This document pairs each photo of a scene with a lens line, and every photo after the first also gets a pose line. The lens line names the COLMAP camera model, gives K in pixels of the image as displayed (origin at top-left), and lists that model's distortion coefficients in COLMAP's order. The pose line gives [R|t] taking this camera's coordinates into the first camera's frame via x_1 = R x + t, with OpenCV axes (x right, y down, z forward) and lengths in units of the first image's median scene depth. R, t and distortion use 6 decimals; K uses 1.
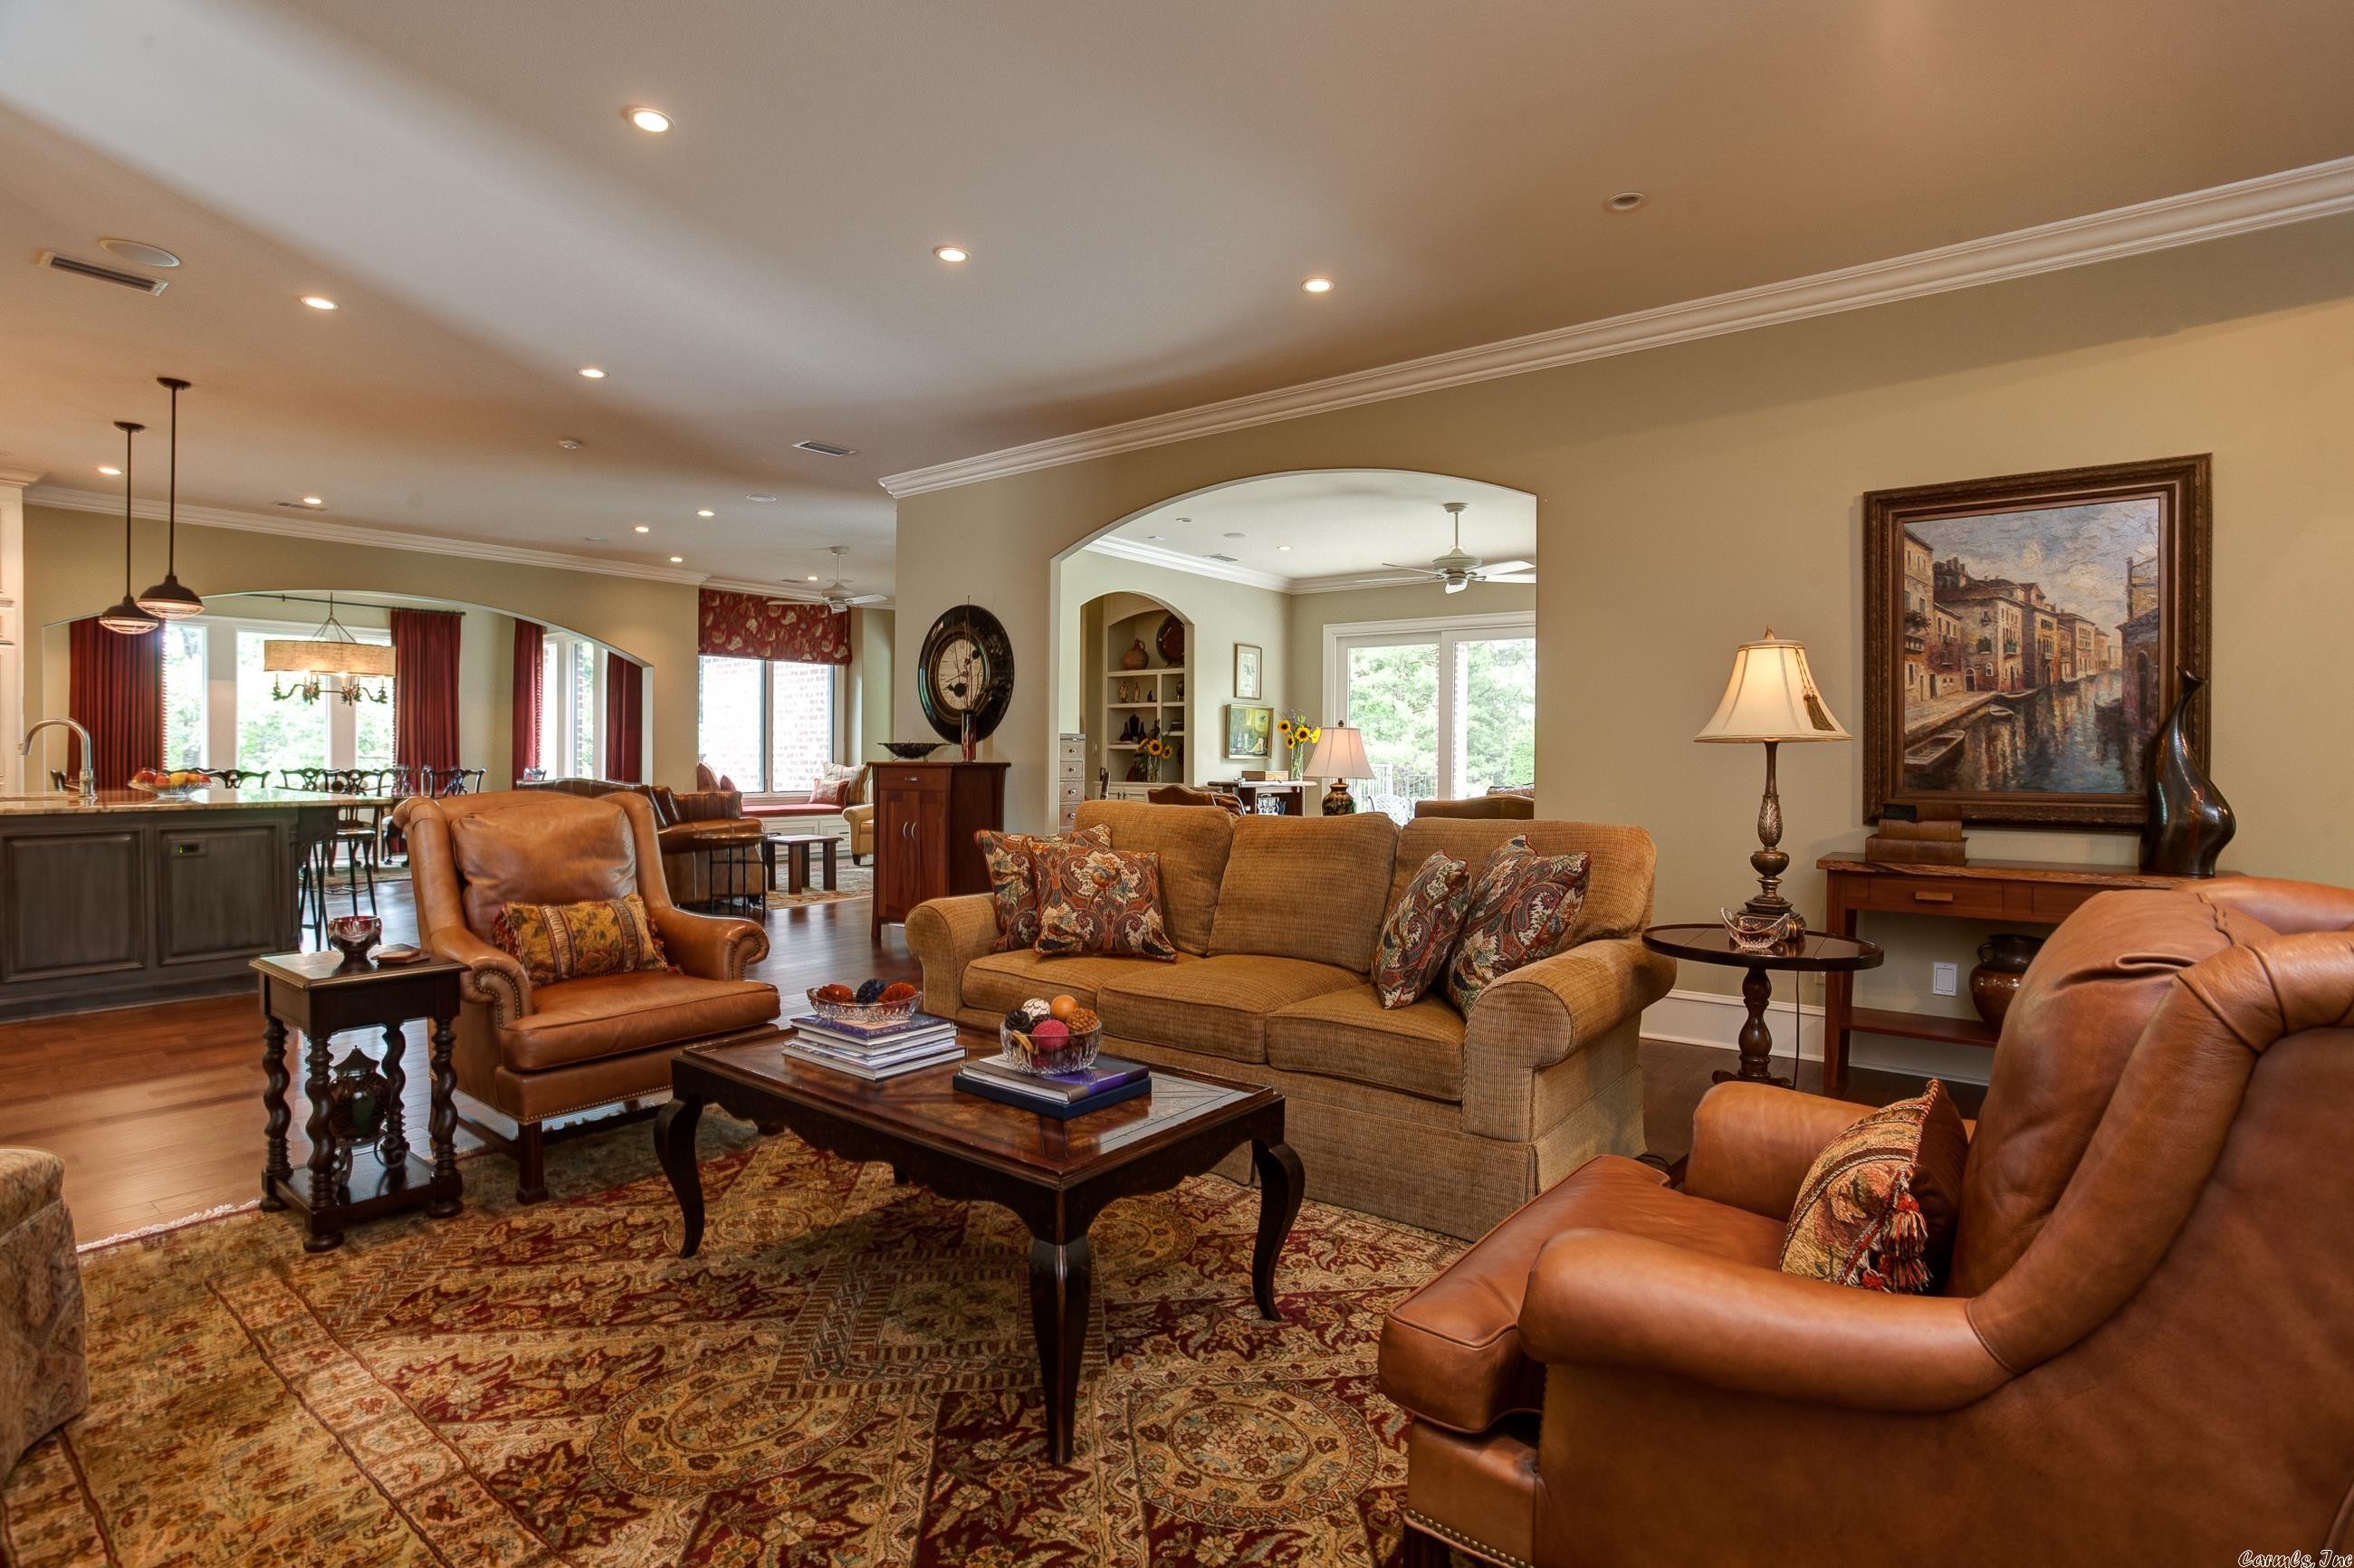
lens RADIAL K [[1139.8, 0, 1177.0], [0, 1139.8, 784.0], [0, 0, 1]] dist [-0.073555, 0.029801]
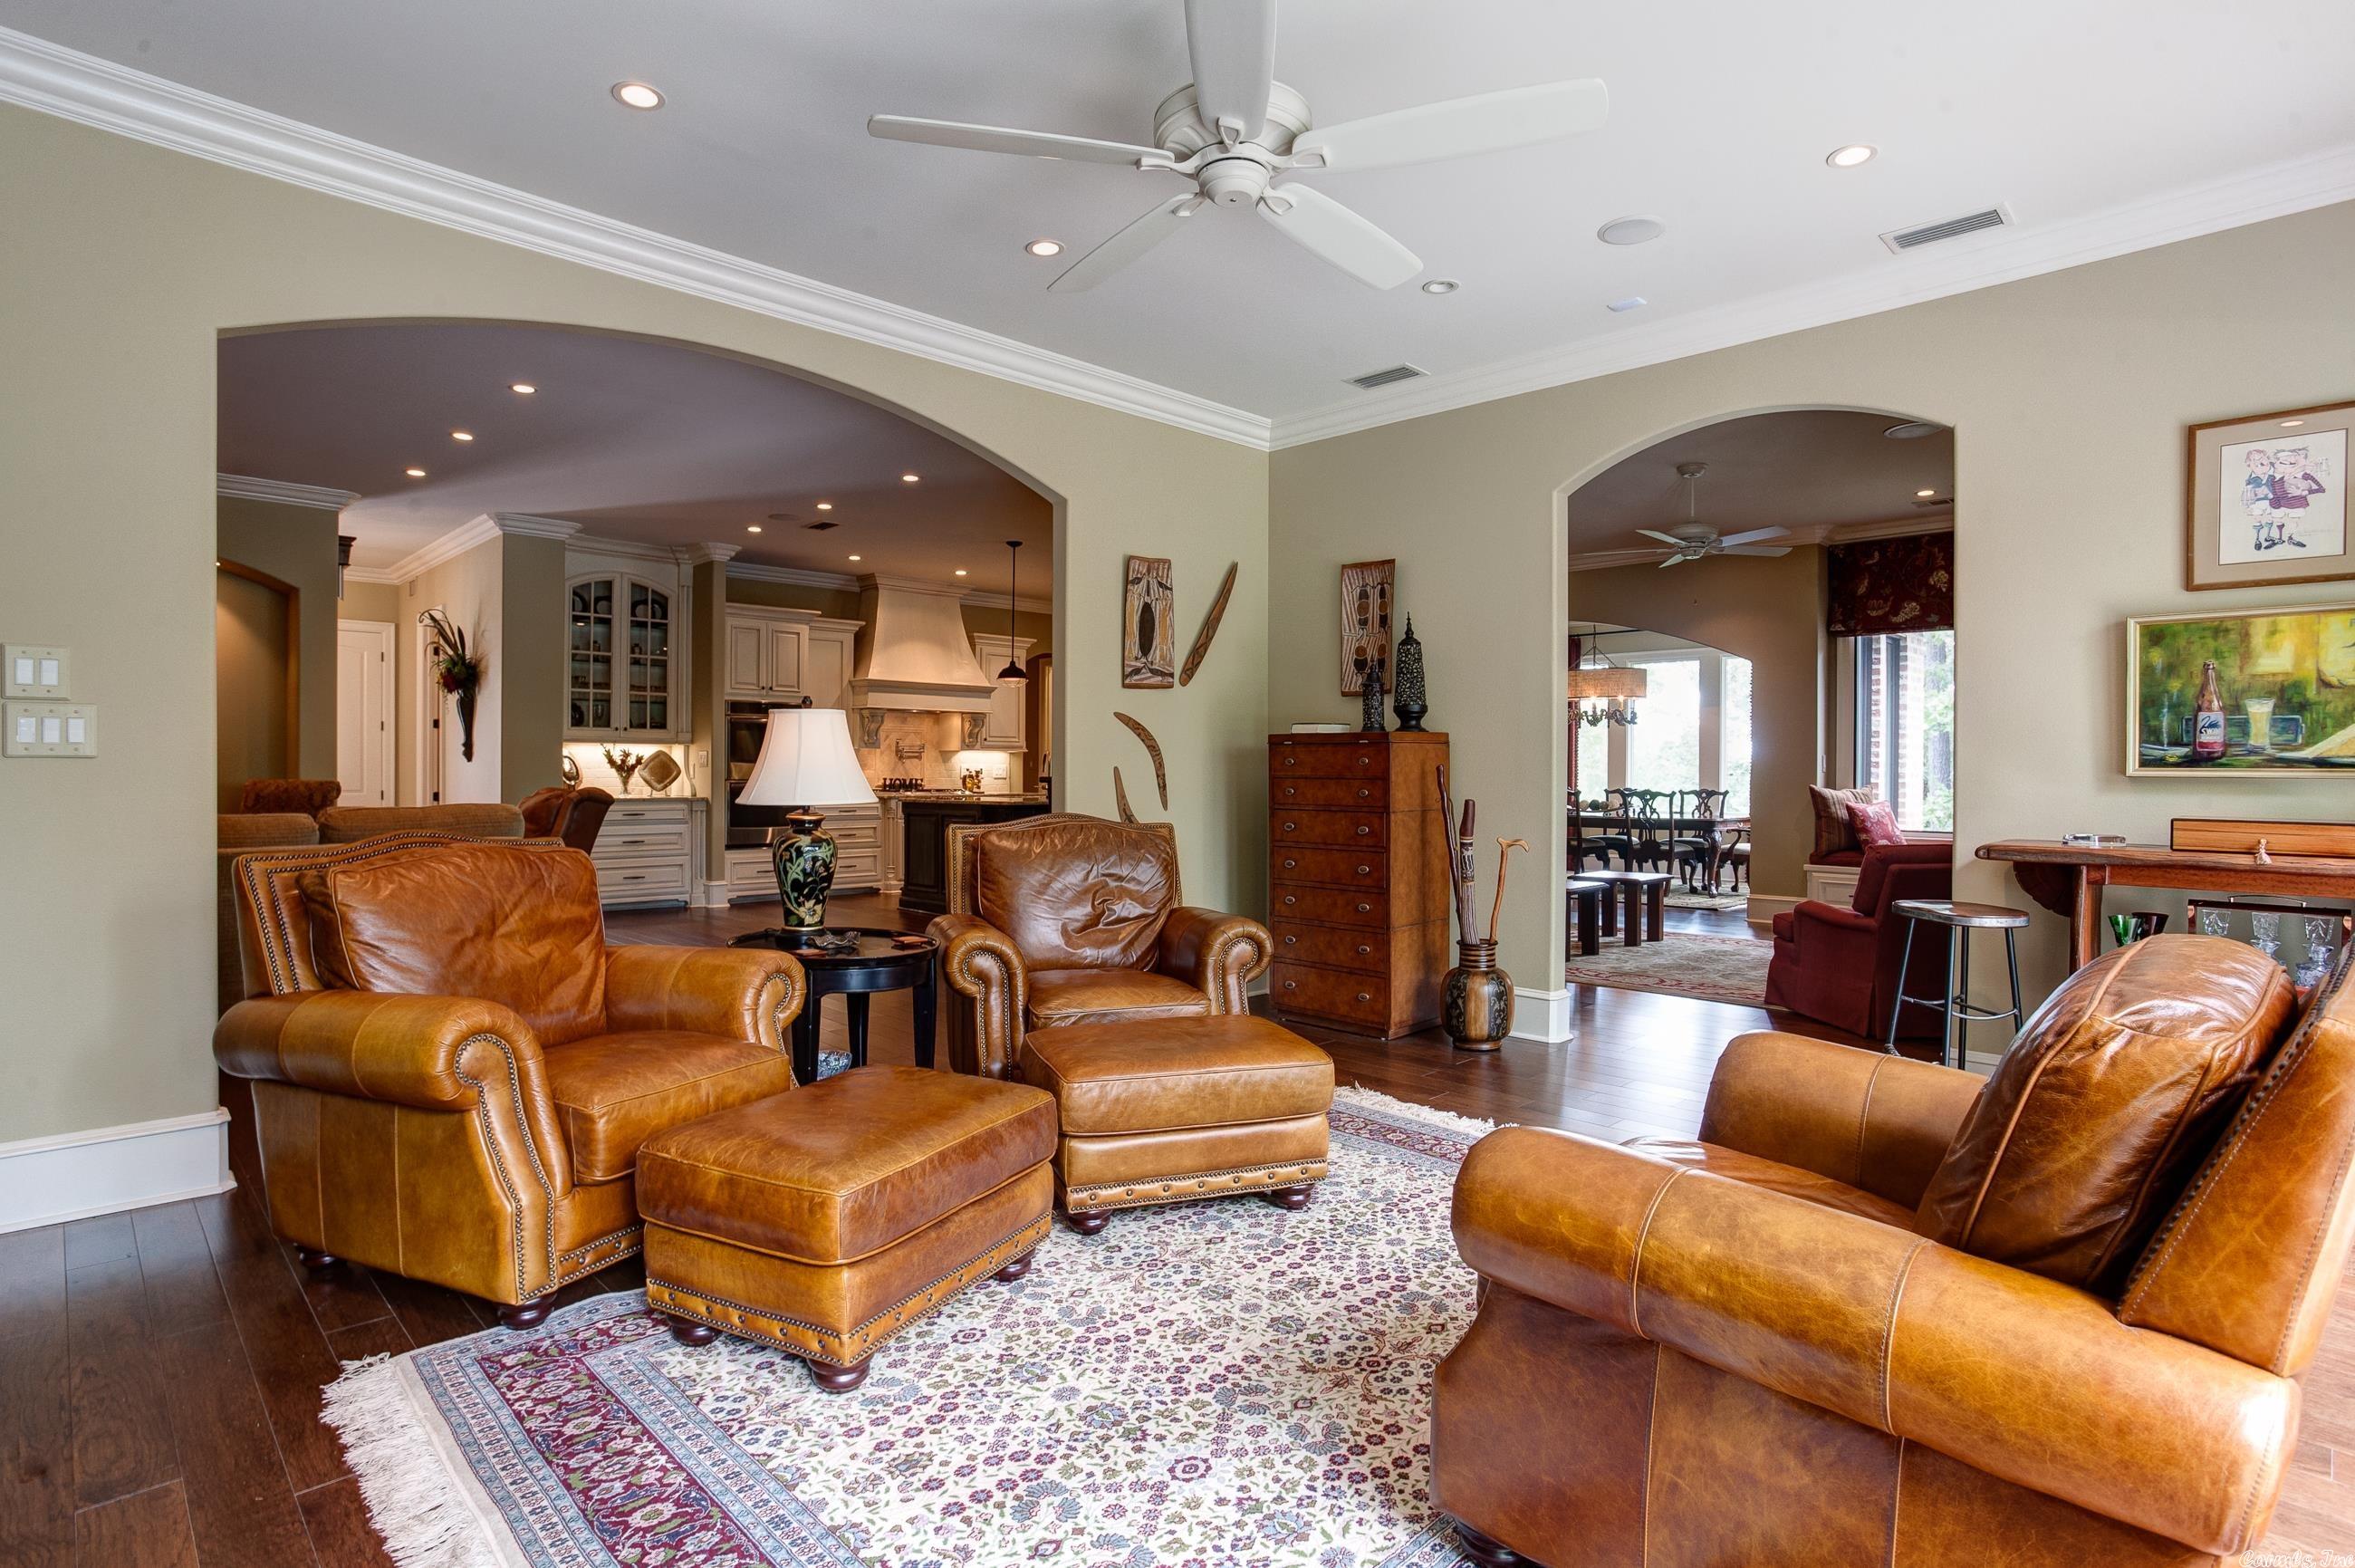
lens RADIAL K [[1188.7, 0, 1181.8], [0, 1188.7, 790.1], [0, 0, 1]] dist [-0.000903, -0.050931]
pose [[-0.123857, 0.006543, -0.992278, 0.379274], [-0.029840, 0.999501, 0.010315, -0.012369], [0.991851, 0.030887, -0.123600, 0.679858]]
